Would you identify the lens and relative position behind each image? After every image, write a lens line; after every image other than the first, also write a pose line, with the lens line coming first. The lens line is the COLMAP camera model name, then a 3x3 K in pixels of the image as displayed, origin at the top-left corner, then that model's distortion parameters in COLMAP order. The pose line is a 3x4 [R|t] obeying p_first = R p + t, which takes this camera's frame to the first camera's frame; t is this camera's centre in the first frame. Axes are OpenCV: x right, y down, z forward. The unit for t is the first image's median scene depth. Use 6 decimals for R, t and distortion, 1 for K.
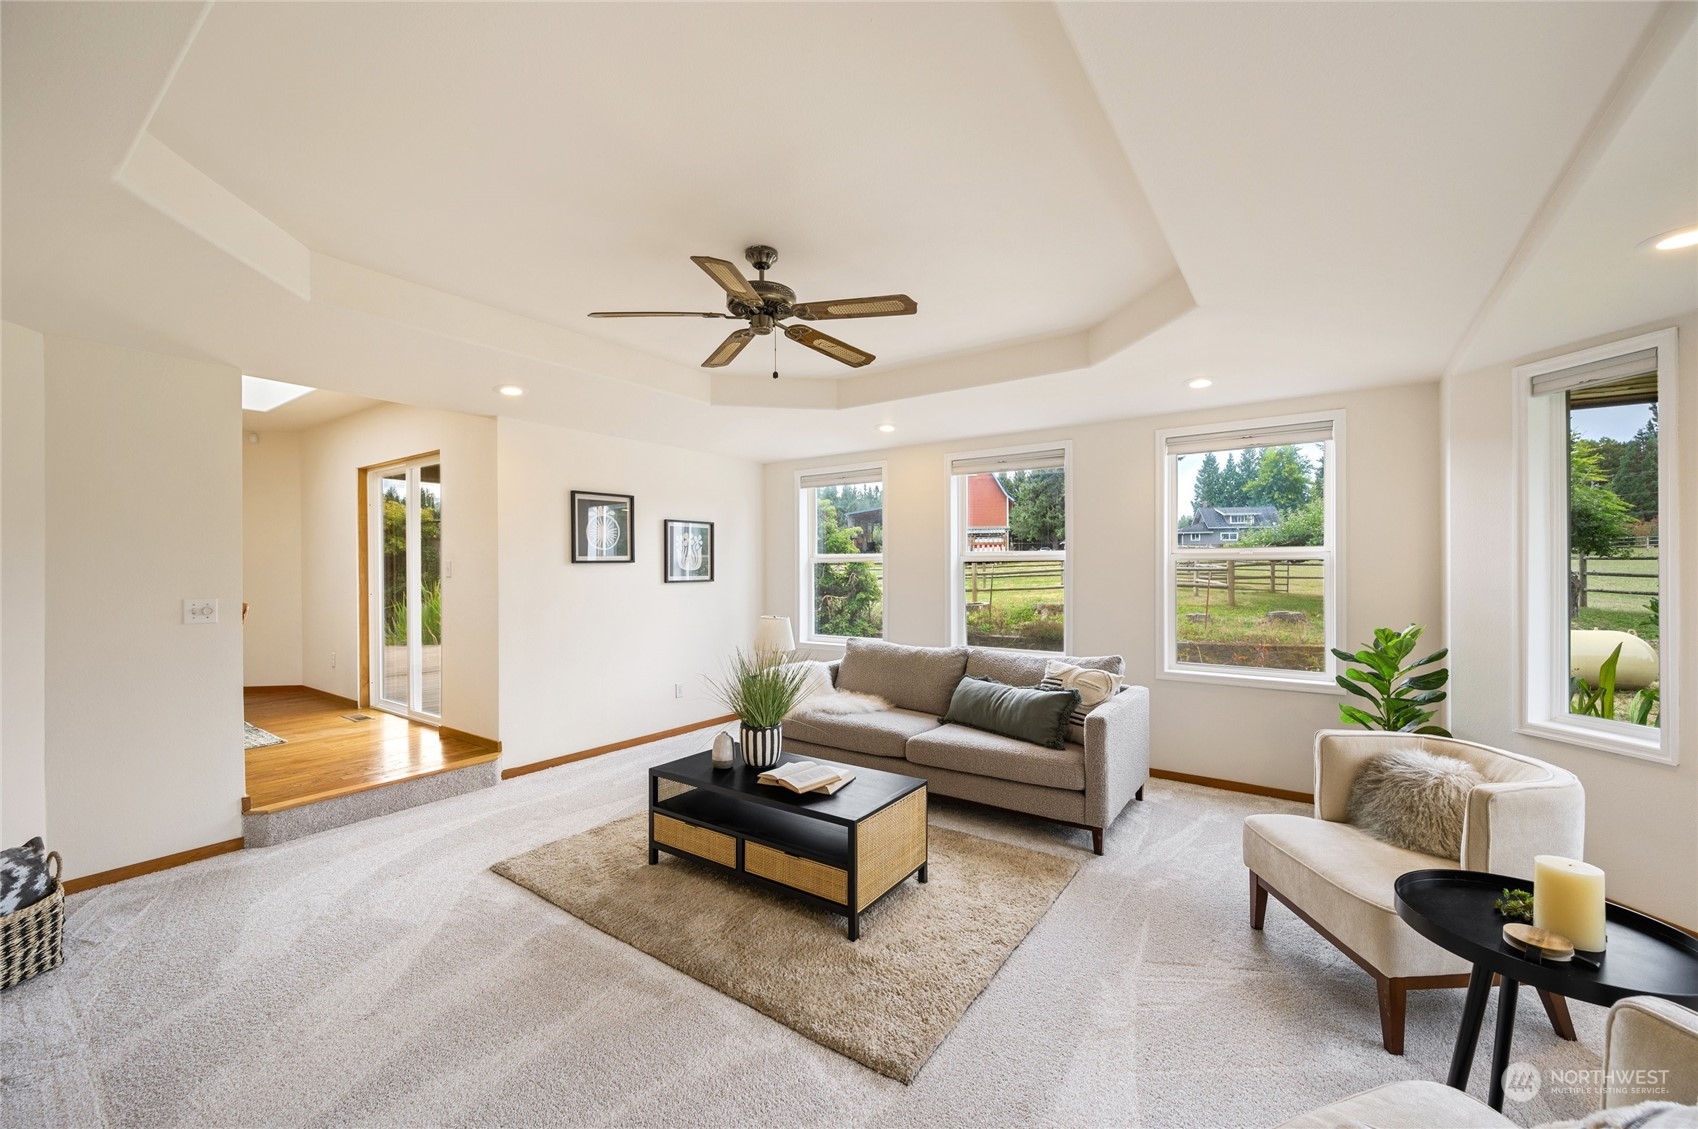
lens RADIAL K [[685.4, 0, 849.0], [0, 685.4, 564.5], [0, 0, 1]] dist [-0.001273, -0.000086]
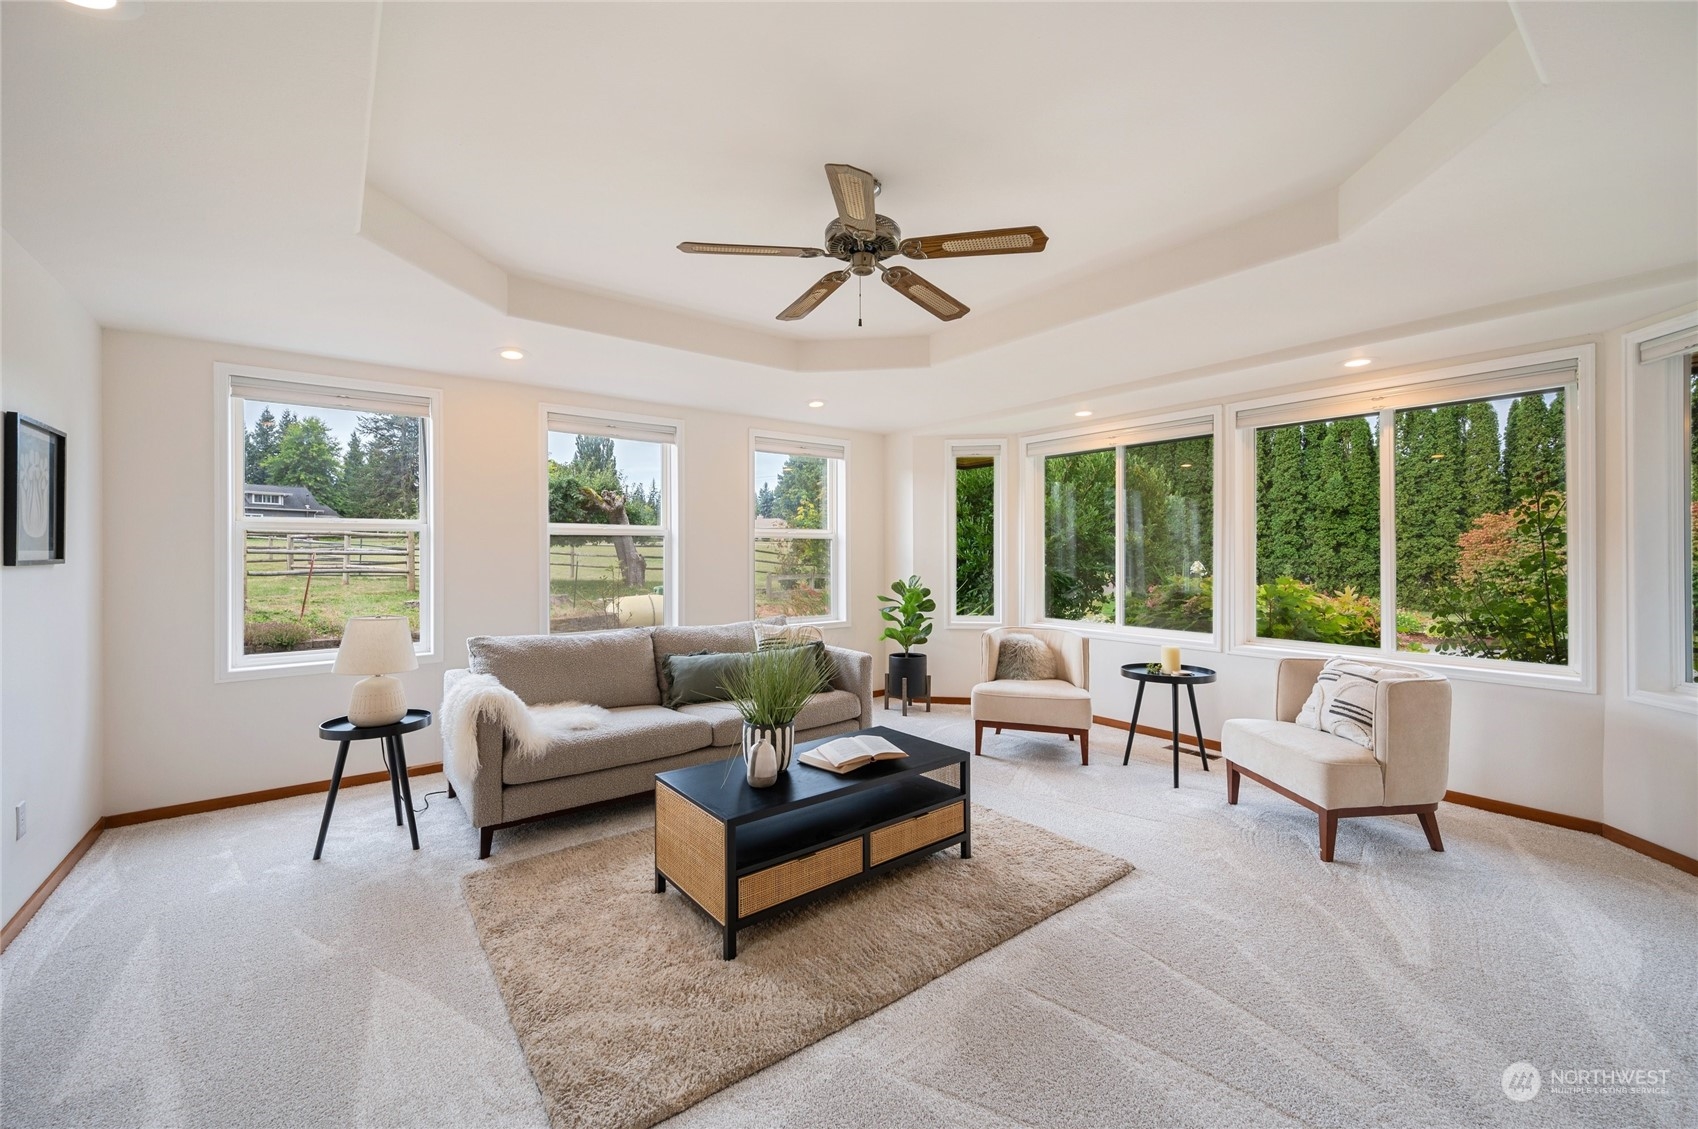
lens RADIAL K [[665.9, 0, 849.0], [0, 665.9, 547.0], [0, 0, 1]] dist [-0.052219, -0.000044]
pose [[0.296581, 0.008876, 0.954967, -0.969328], [-0.007871, 0.999946, -0.006850, 0.032154], [-0.954975, -0.005485, 0.296634, 0.756821]]
